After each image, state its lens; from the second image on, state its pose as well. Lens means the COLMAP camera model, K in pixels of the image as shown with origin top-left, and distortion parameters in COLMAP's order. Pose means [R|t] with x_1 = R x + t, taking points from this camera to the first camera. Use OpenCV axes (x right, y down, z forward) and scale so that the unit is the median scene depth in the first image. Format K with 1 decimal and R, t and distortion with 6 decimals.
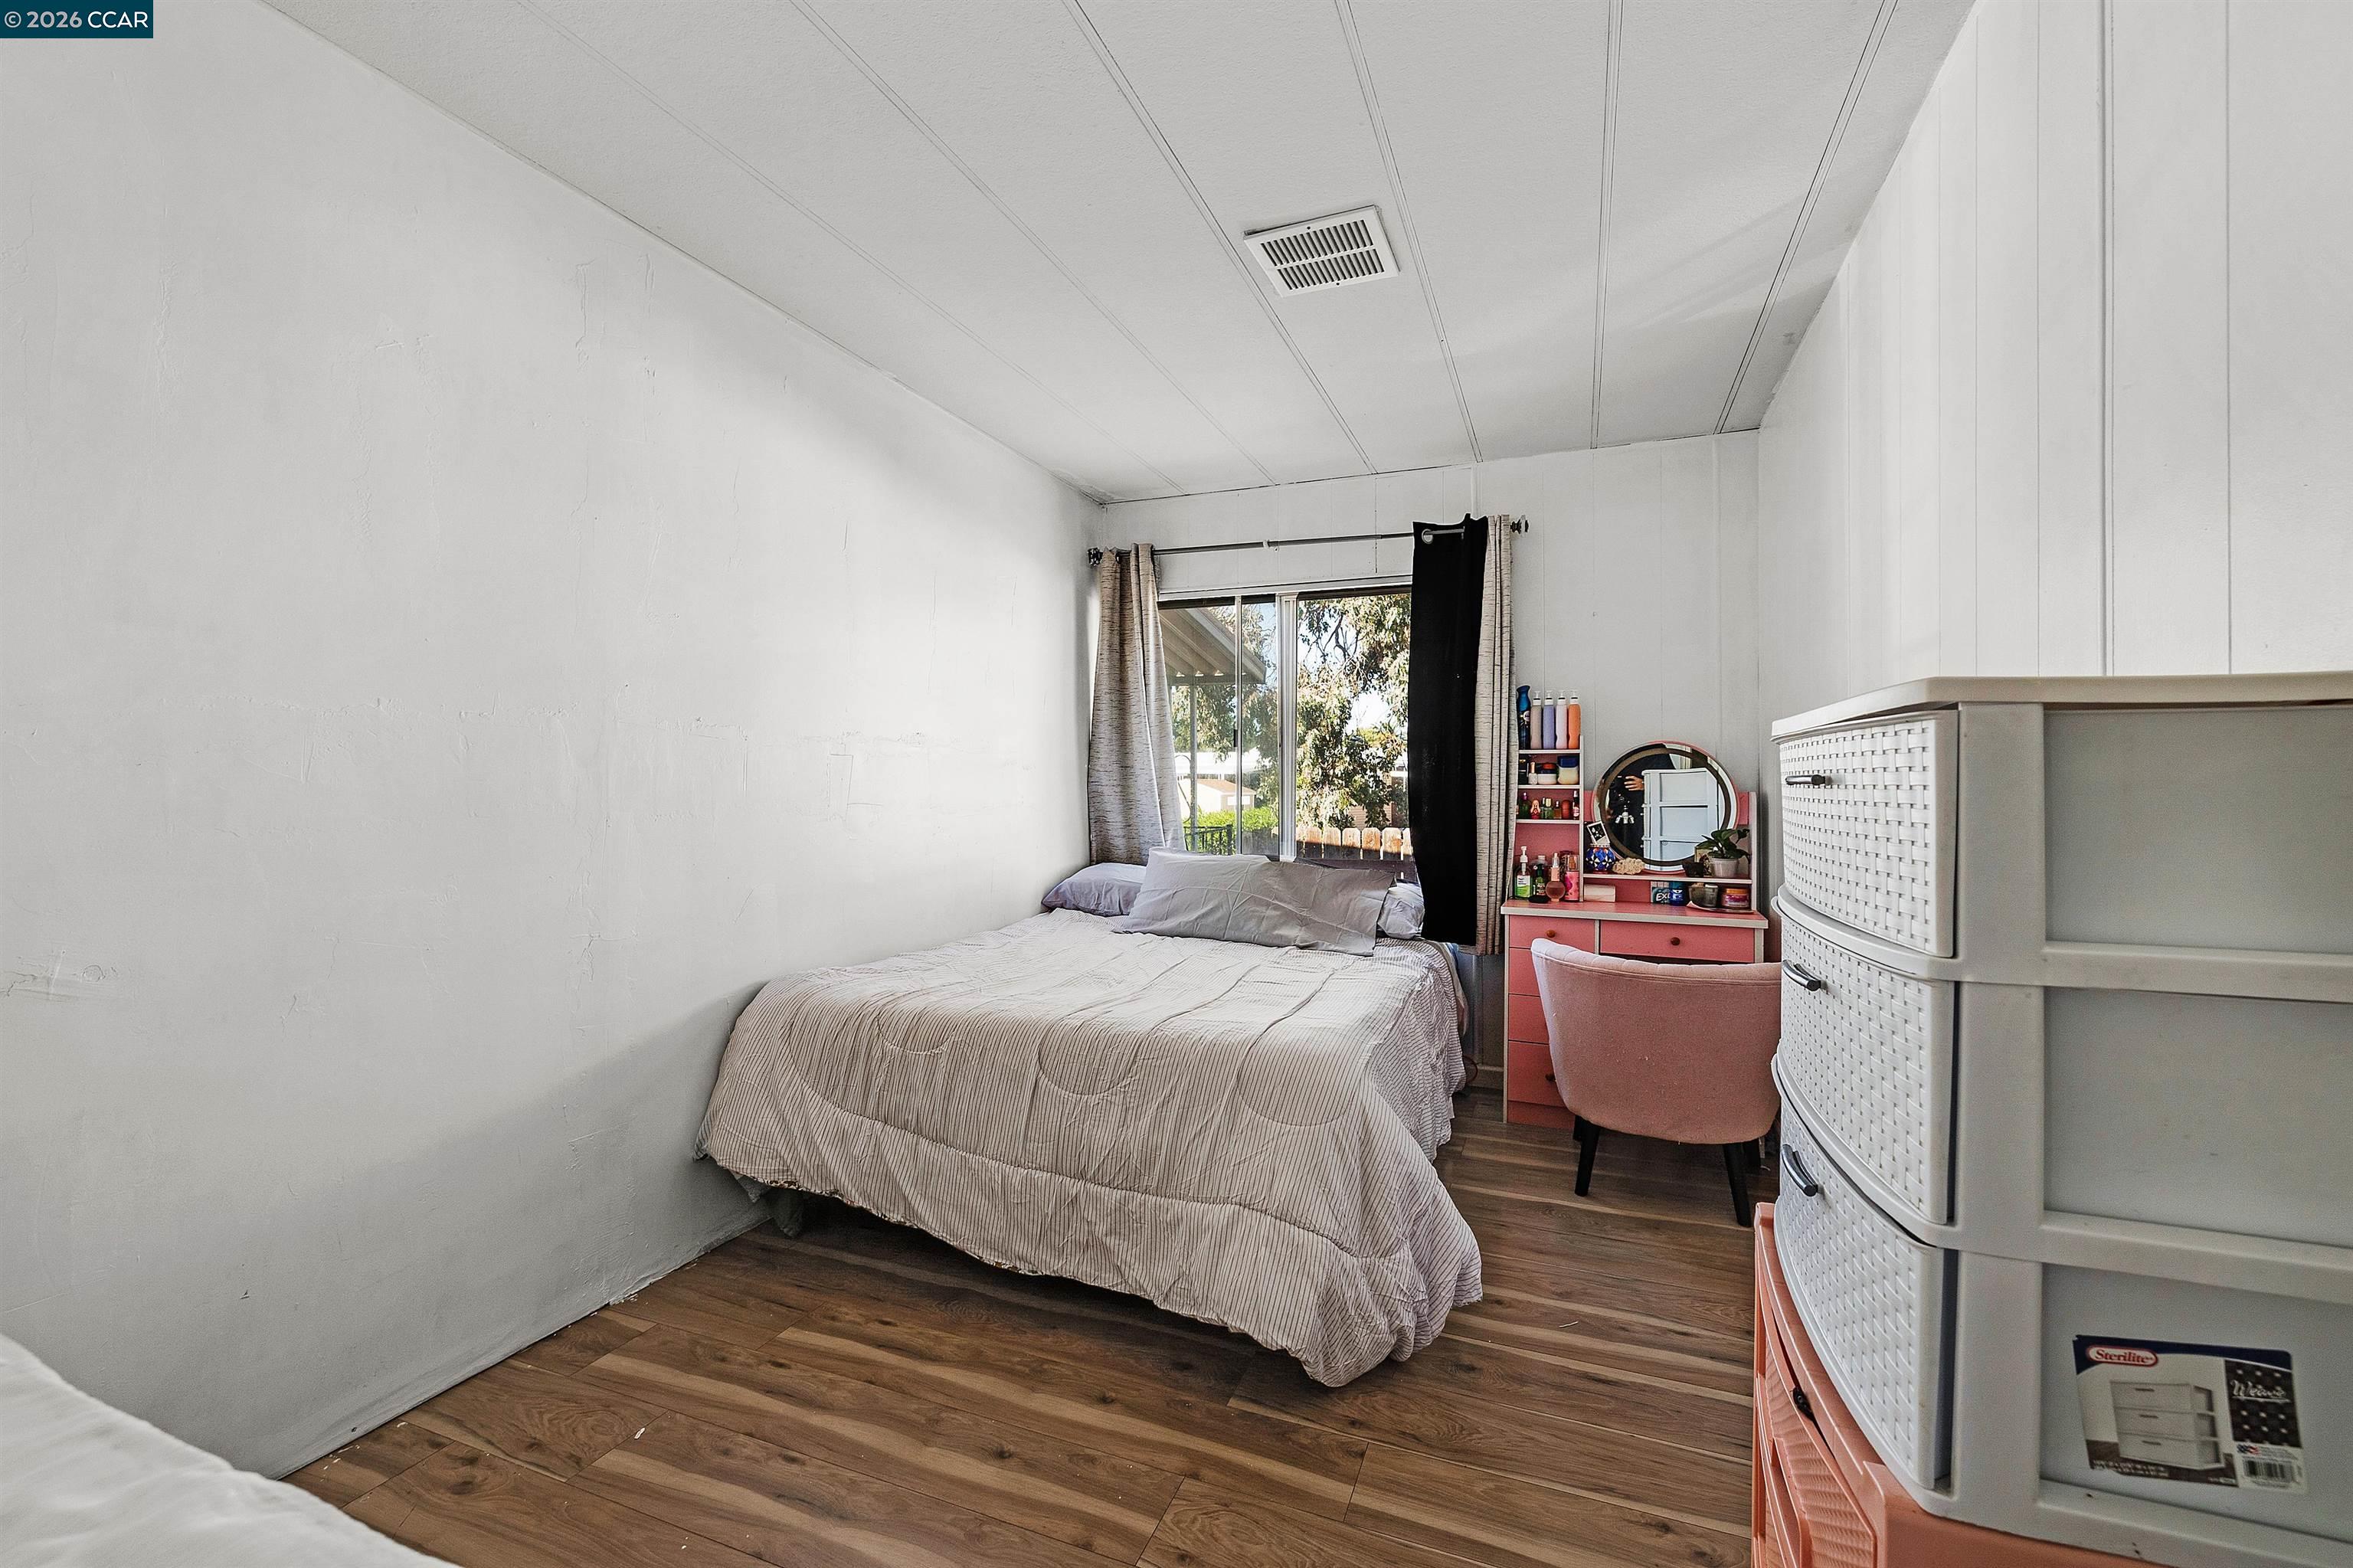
lens RADIAL K [[985.7, 0, 1190.0], [0, 985.7, 780.5], [0, 0, 1]] dist [-0.000210, 0.000404]
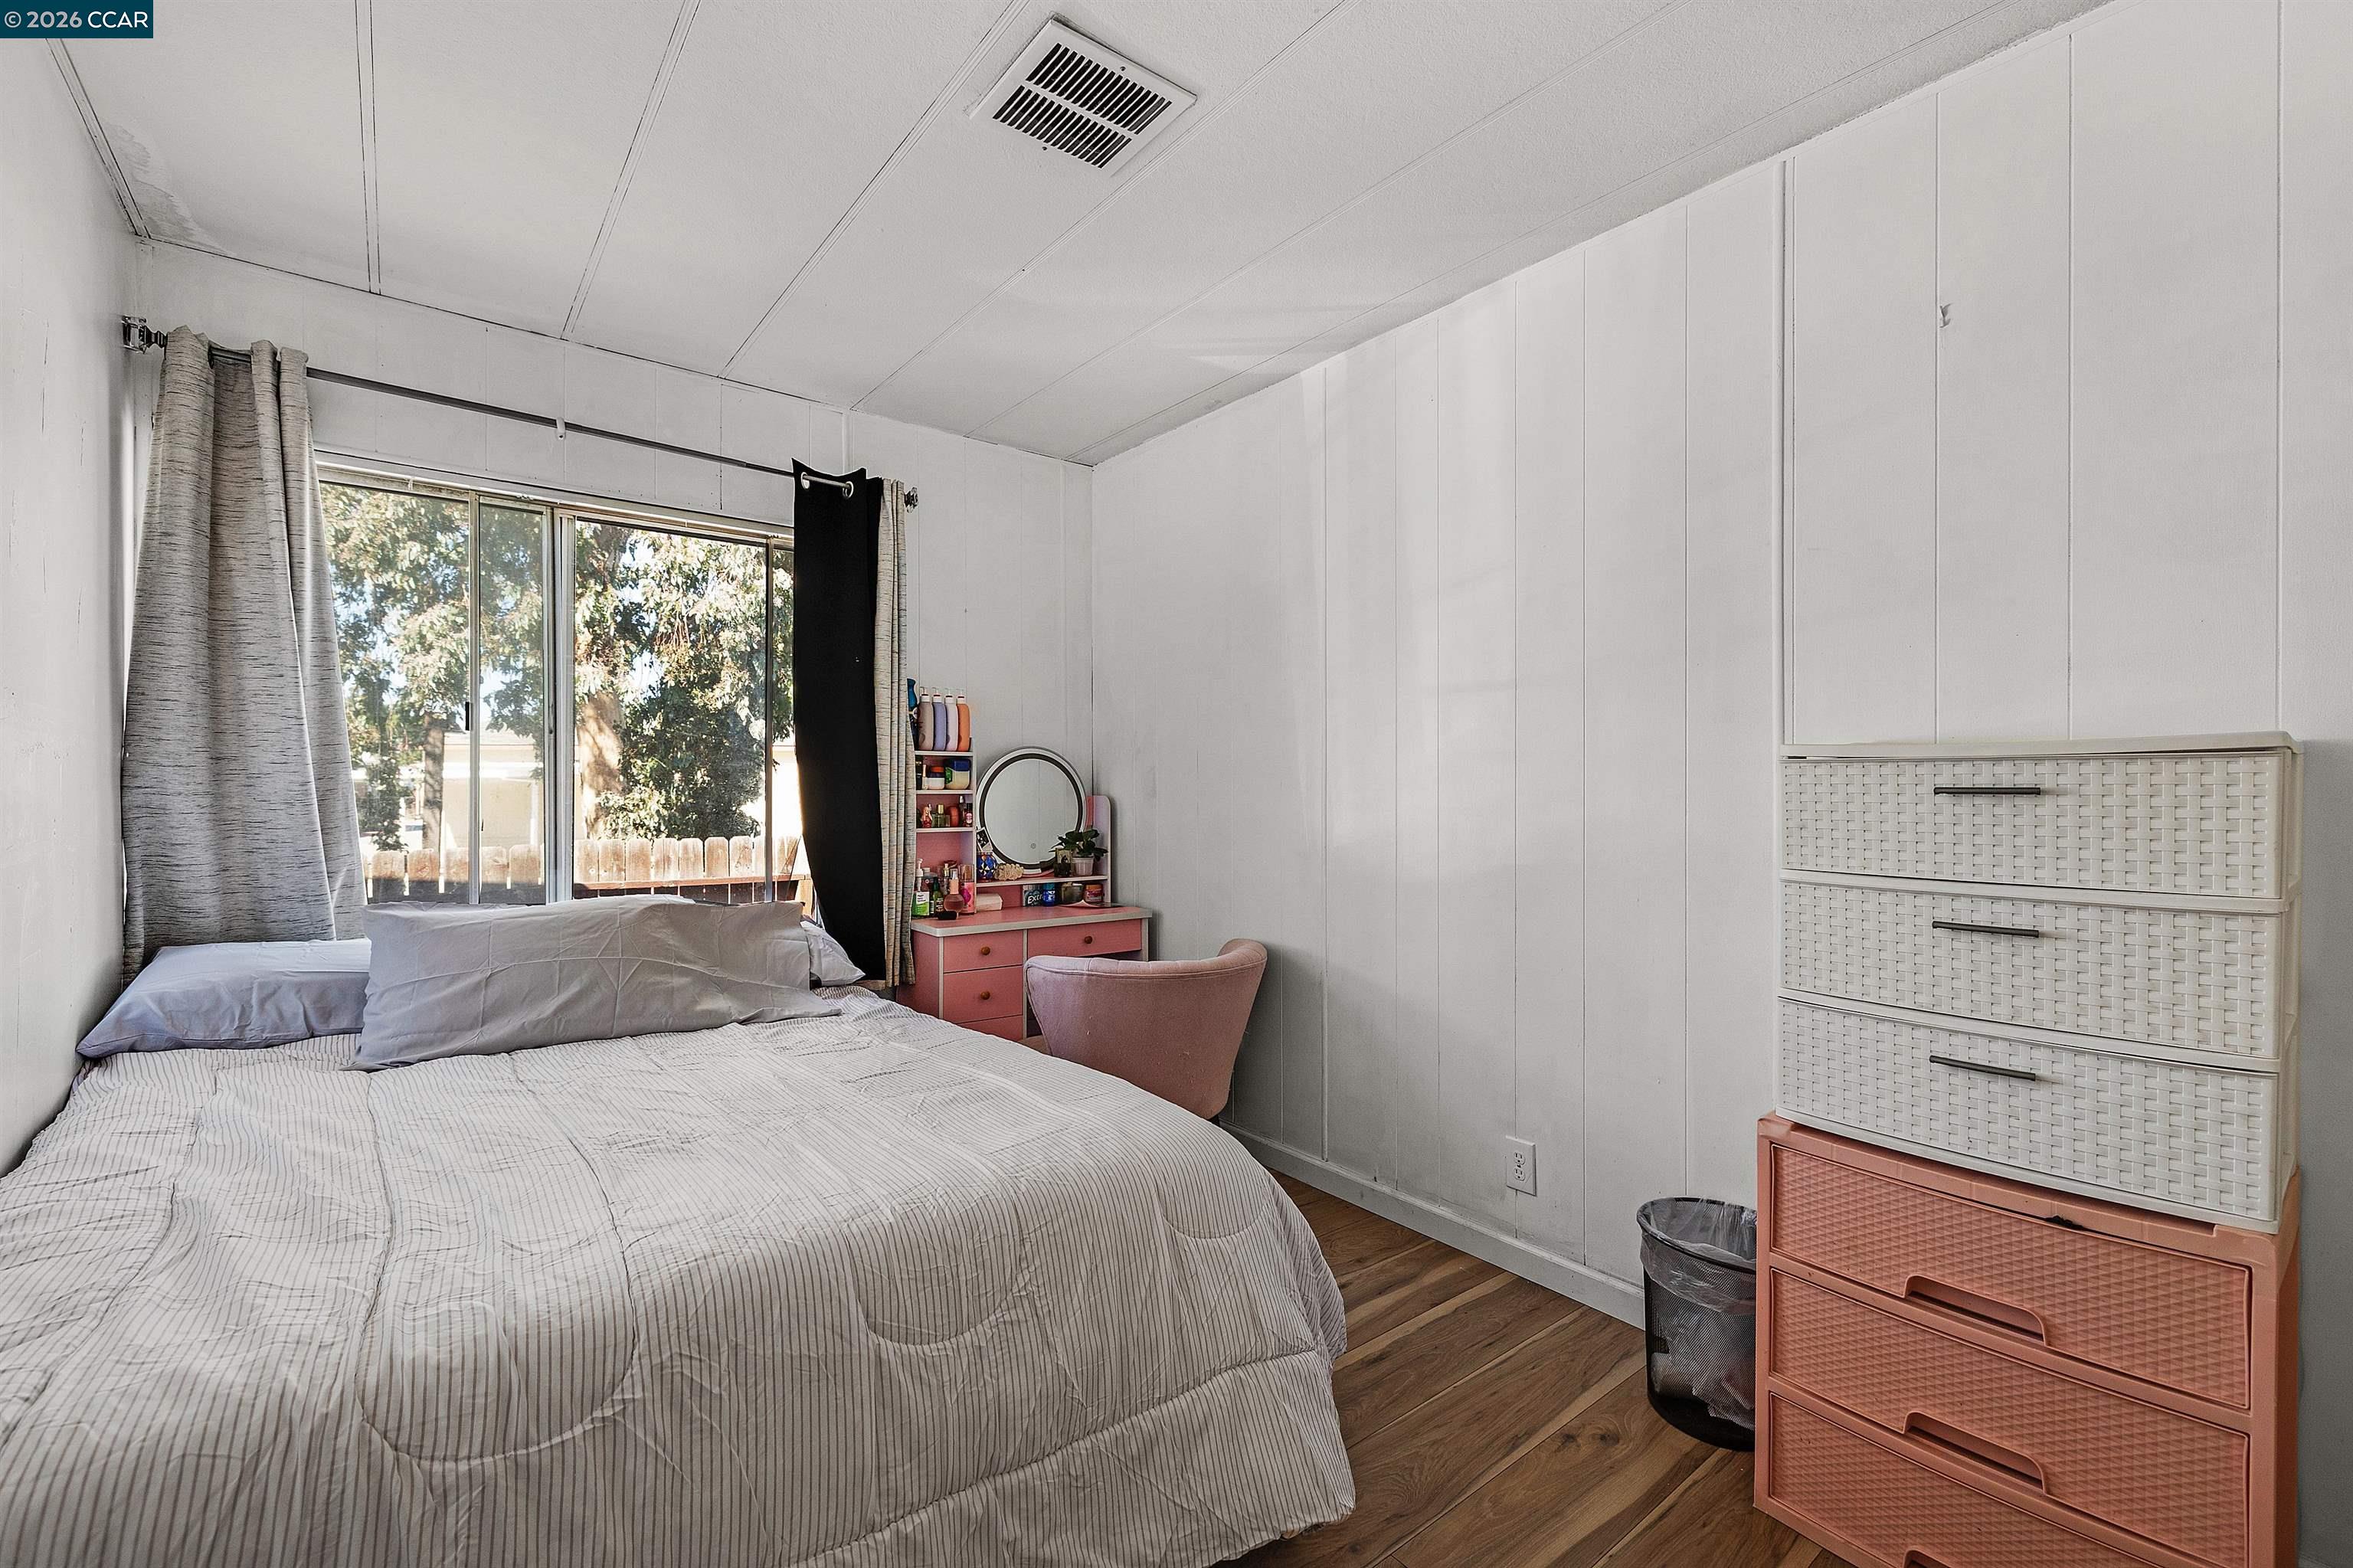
lens RADIAL K [[985.7, 0, 1173.4], [0, 985.7, 783.8], [0, 0, 1]] dist [-0.000210, 0.000404]
pose [[0.499152, 0.000674, 0.866514, -0.322262], [-0.002747, 0.999996, 0.000805, -0.002400], [-0.866510, -0.002782, 0.499152, 0.356469]]
